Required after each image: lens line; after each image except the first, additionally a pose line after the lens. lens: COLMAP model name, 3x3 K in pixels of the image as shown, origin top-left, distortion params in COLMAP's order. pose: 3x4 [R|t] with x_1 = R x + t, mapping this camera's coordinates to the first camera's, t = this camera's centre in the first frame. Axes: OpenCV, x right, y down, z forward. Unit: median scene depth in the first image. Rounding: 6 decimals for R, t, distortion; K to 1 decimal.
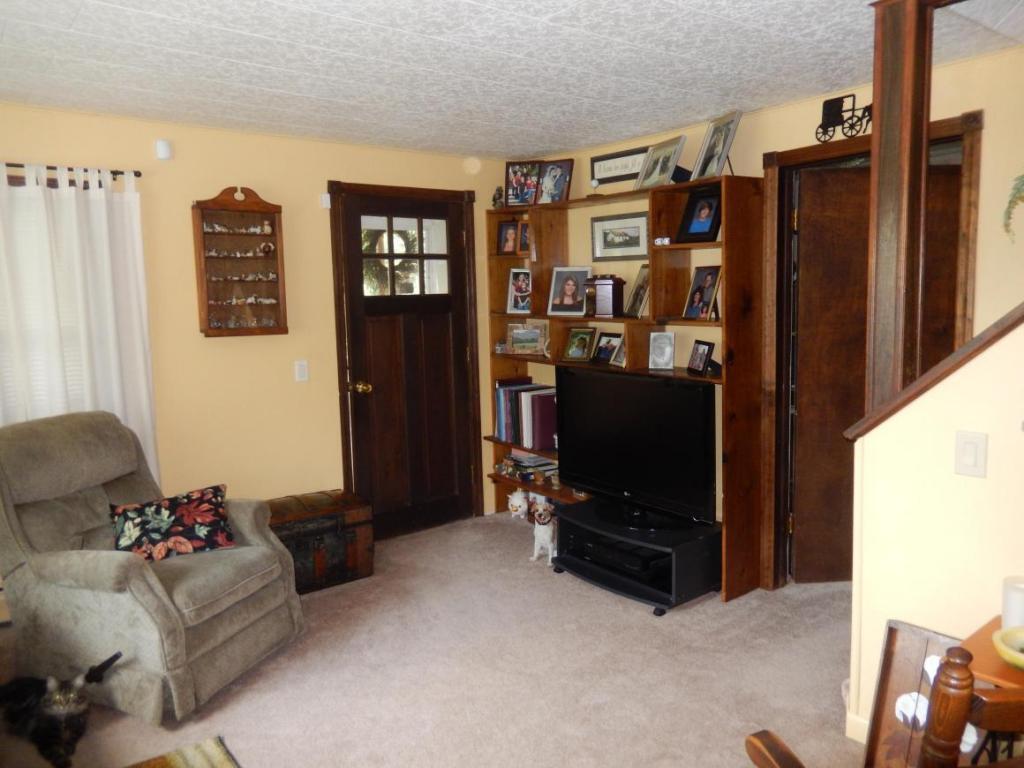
lens RADIAL K [[749.2, 0, 512.0], [0, 749.2, 384.0], [0, 0, 1]] dist [-0.002902, -0.003427]
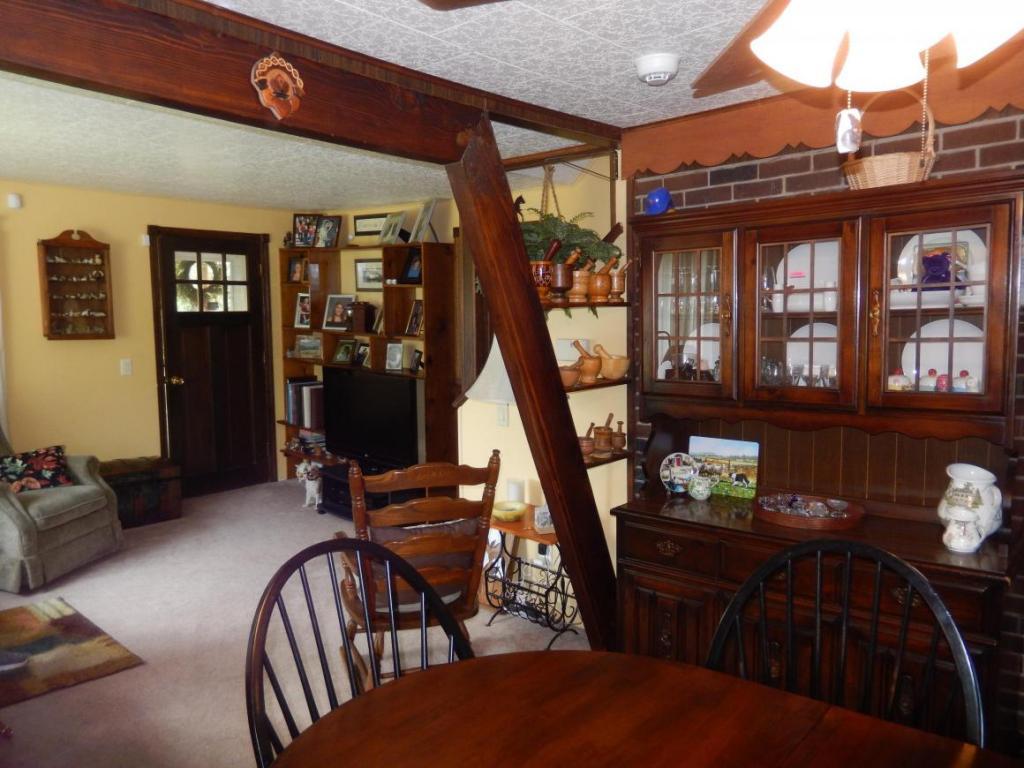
lens RADIAL K [[757.7, 0, 510.4], [0, 757.7, 404.5], [0, 0, 1]] dist [0.002775, 0.007734]
pose [[0.984526, 0.008100, 0.175054, 0.154557], [-0.010225, 0.999885, 0.011240, 0.026577], [-0.174942, -0.012856, 0.984495, -0.443621]]
